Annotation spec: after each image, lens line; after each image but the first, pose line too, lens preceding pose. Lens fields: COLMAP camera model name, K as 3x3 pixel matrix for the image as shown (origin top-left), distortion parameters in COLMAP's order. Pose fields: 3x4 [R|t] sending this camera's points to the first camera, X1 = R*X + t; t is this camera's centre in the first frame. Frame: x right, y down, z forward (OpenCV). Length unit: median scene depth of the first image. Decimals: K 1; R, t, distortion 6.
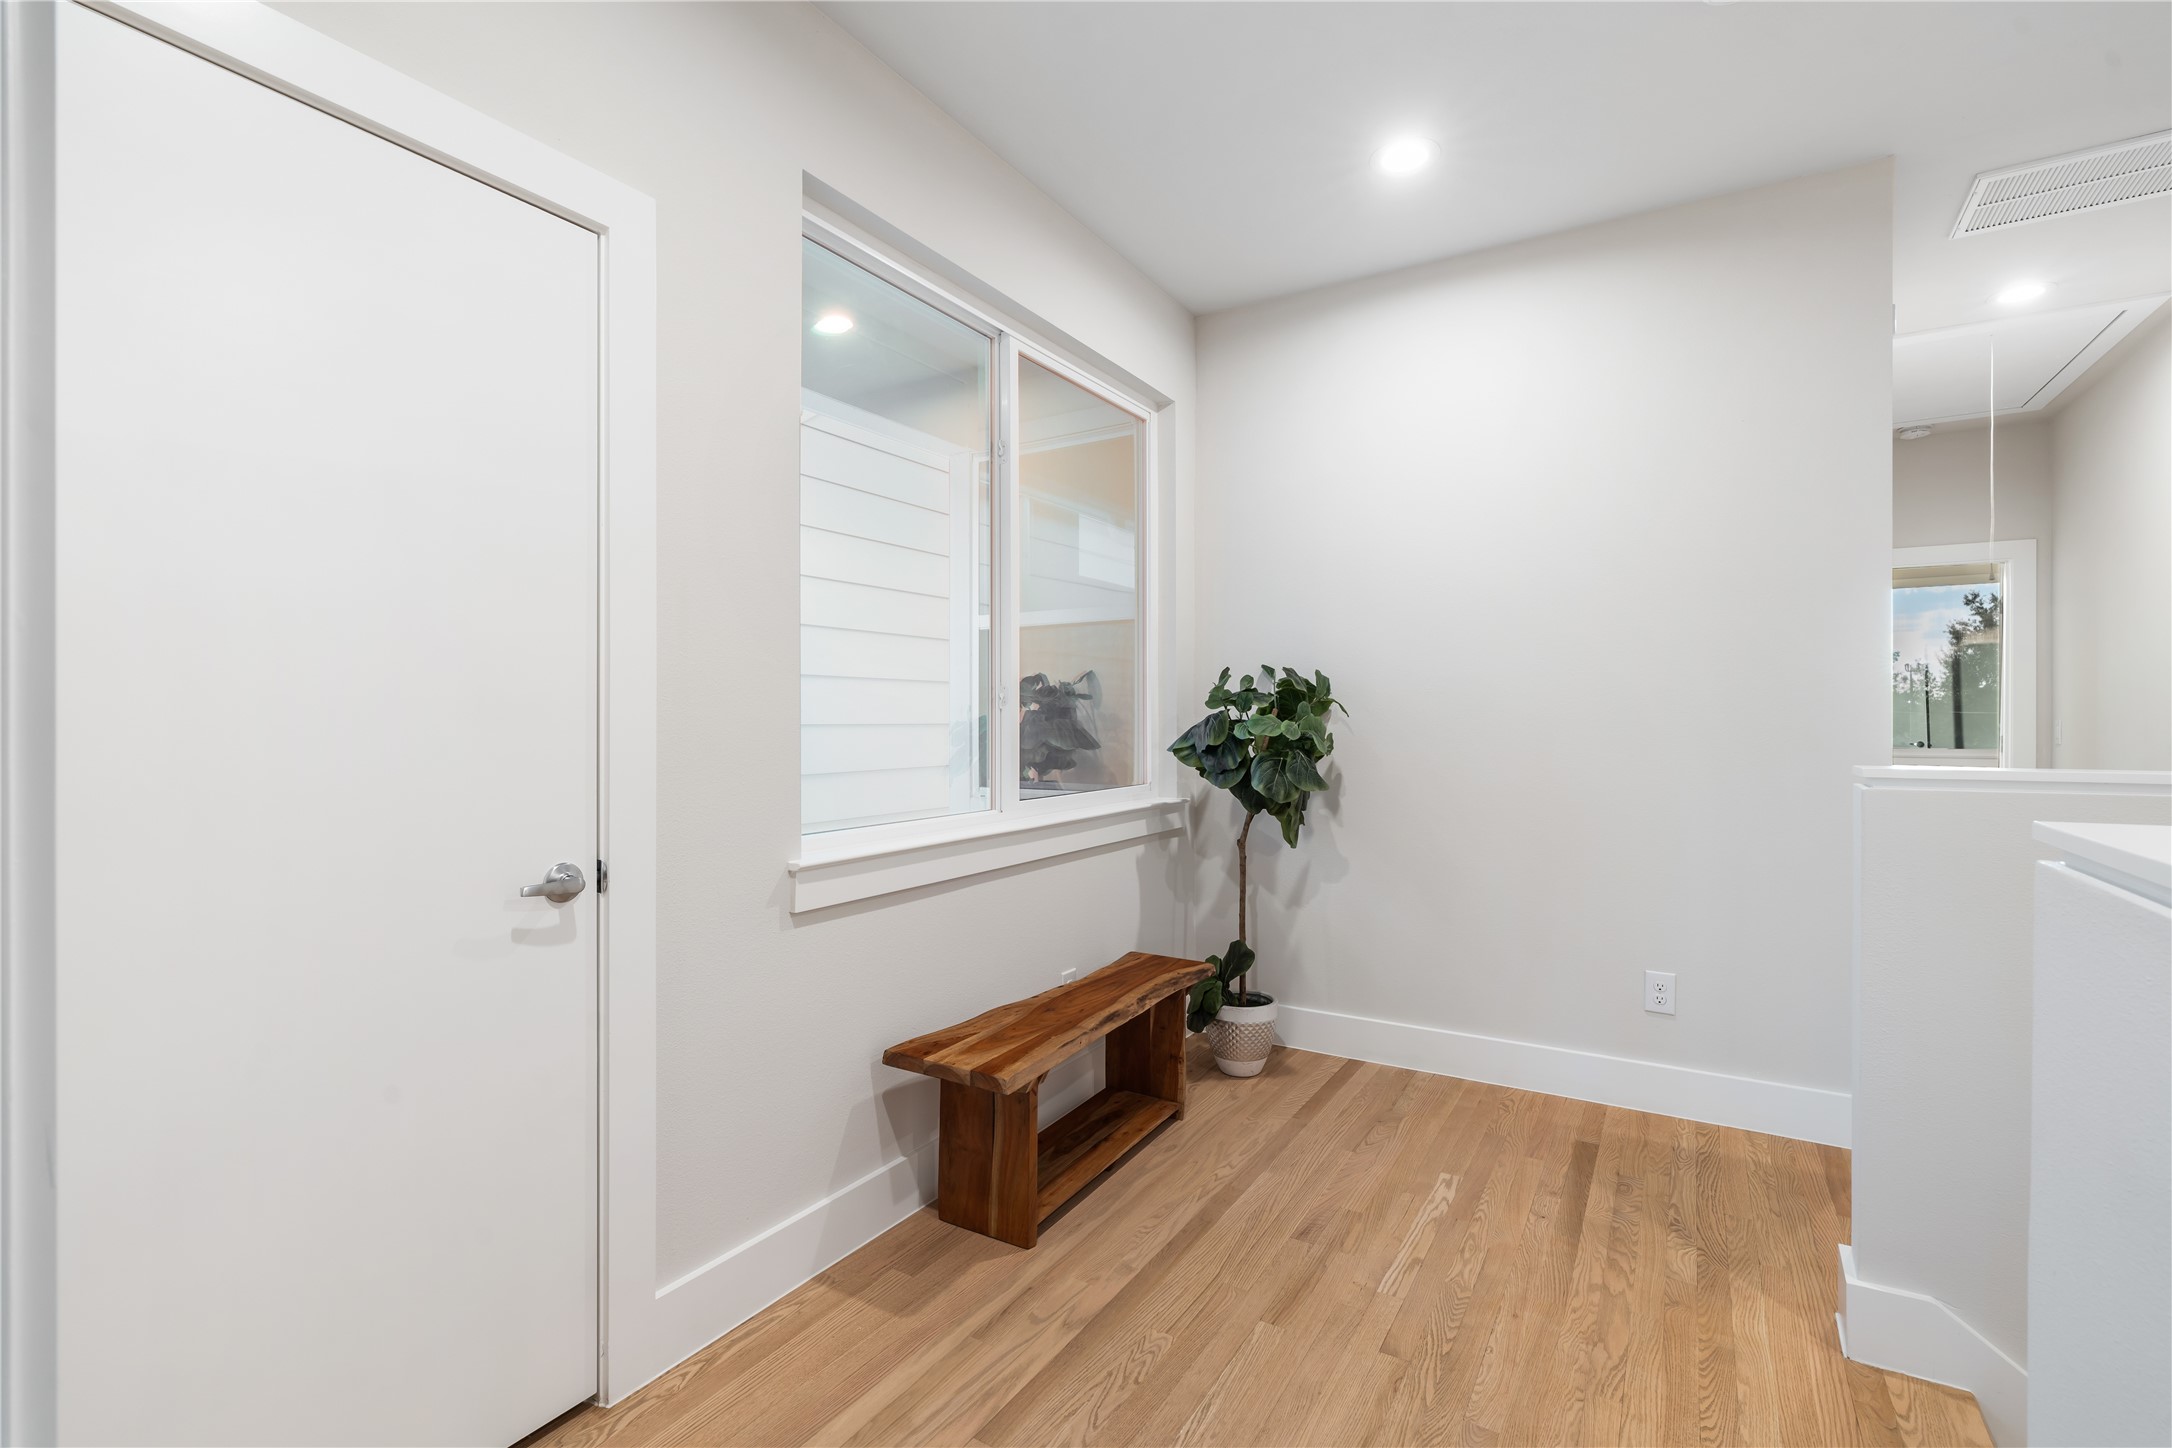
lens RADIAL K [[976.1, 0, 1088.3], [0, 976.1, 714.7], [0, 0, 1]] dist [-0.004833, 0.001442]
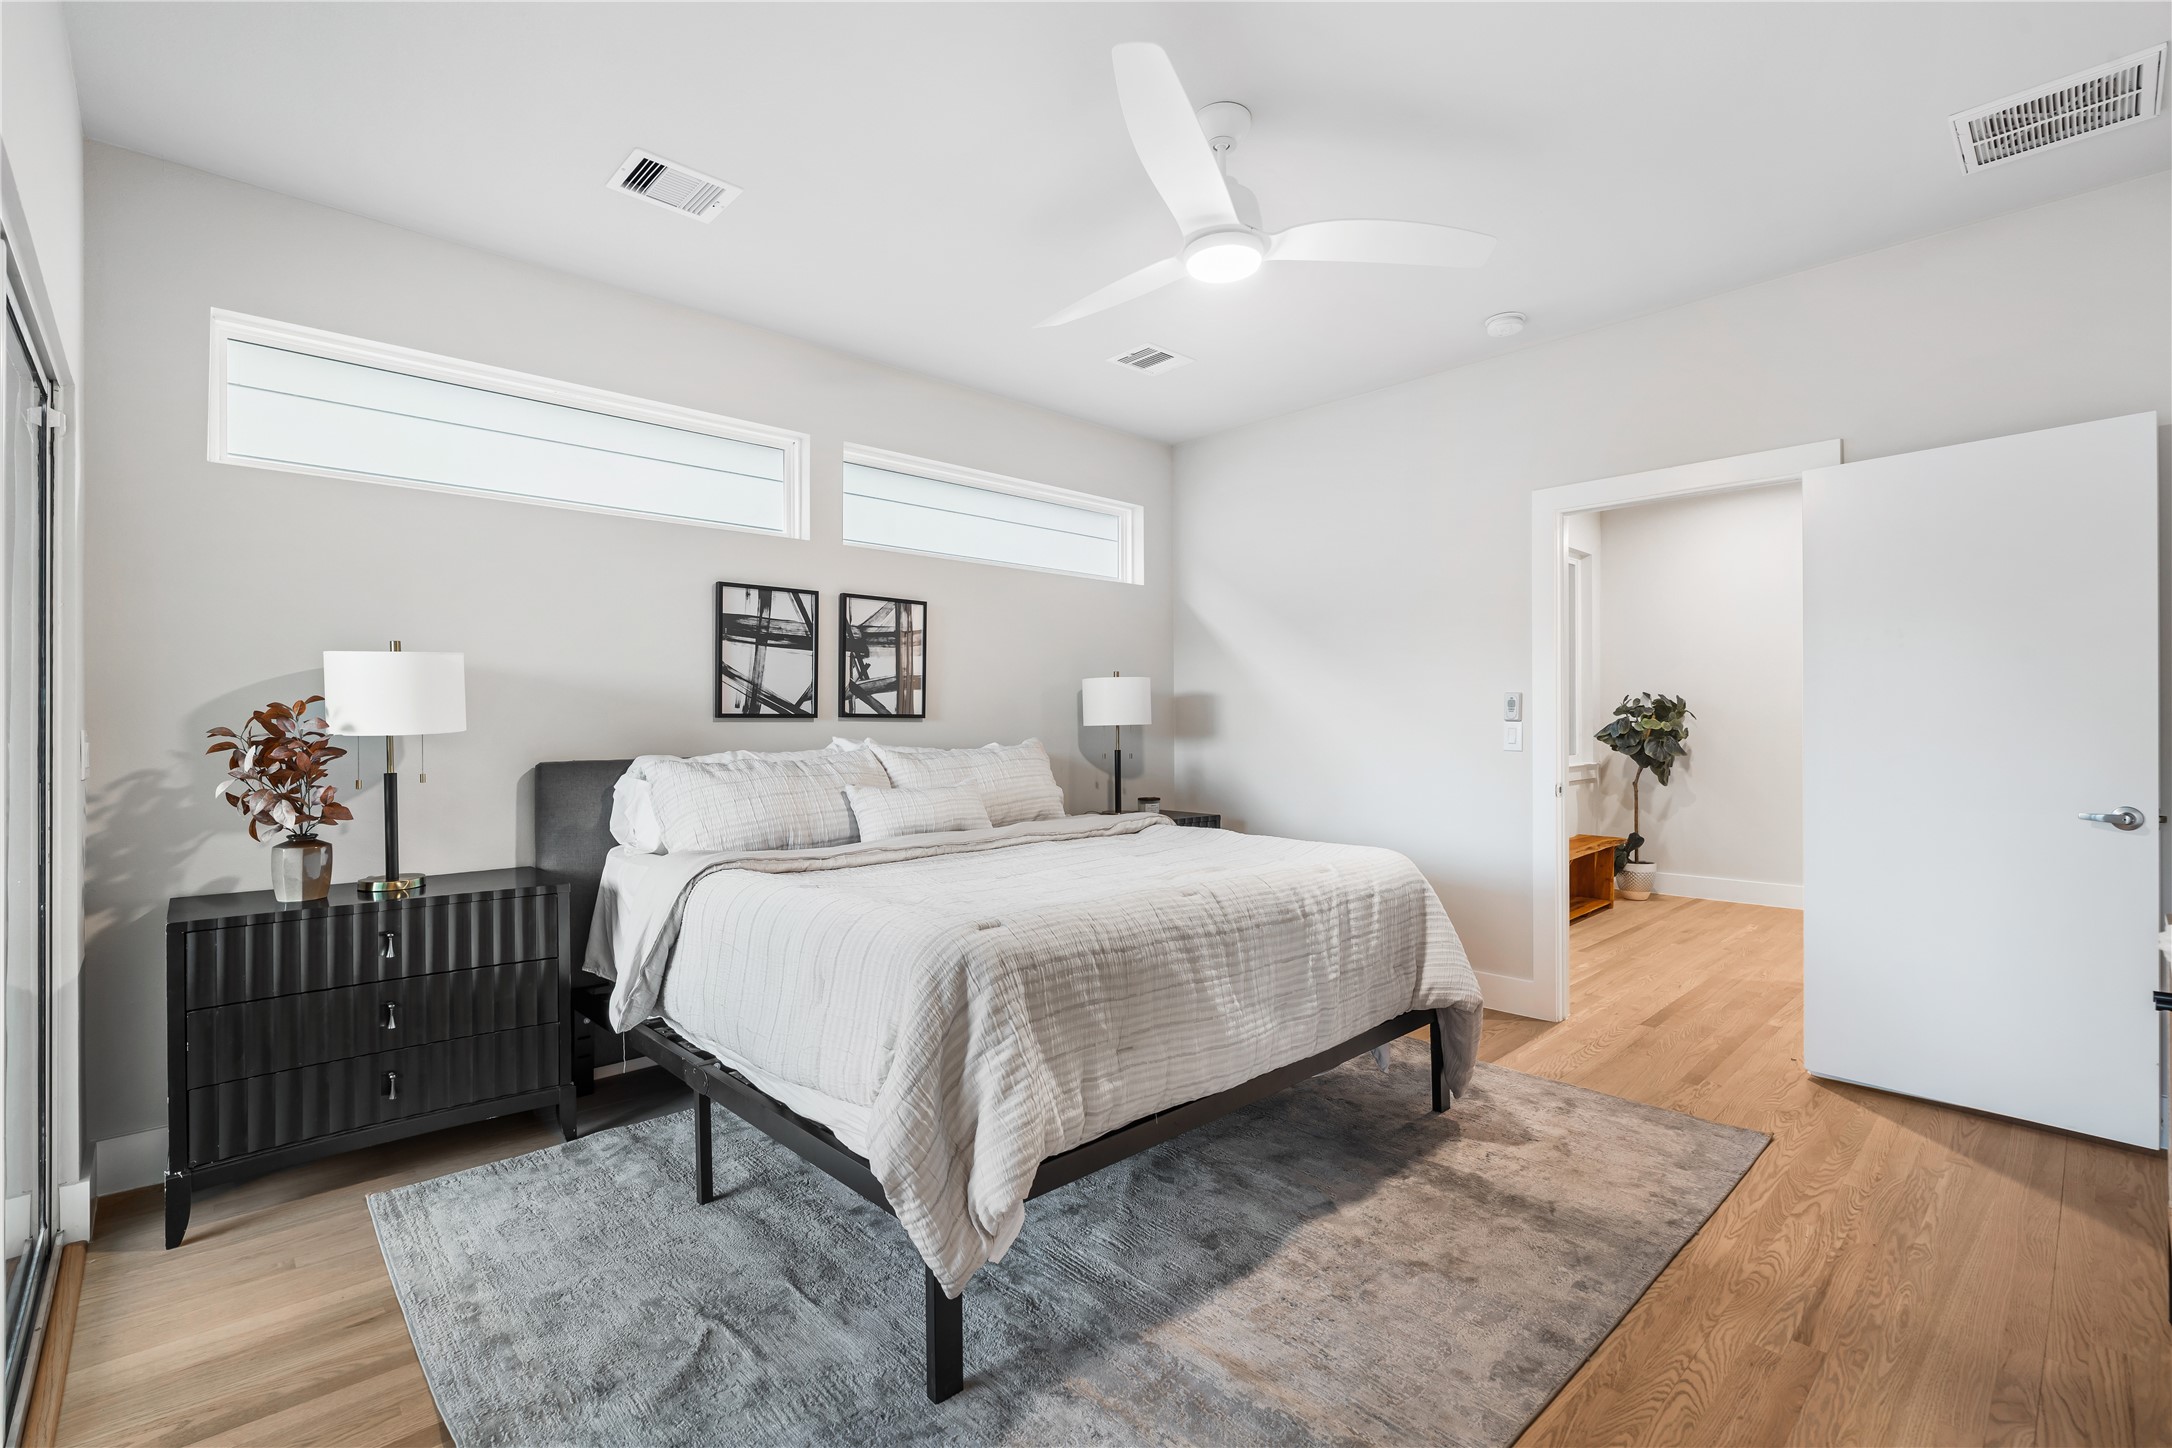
lens RADIAL K [[976.1, 0, 1088.3], [0, 976.1, 714.7], [0, 0, 1]] dist [-0.004833, 0.001442]
pose [[0.965416, -0.006251, -0.260639, -0.399354], [0.005731, 0.999980, -0.002754, -0.008577], [0.260651, 0.001165, 0.965433, -1.200467]]
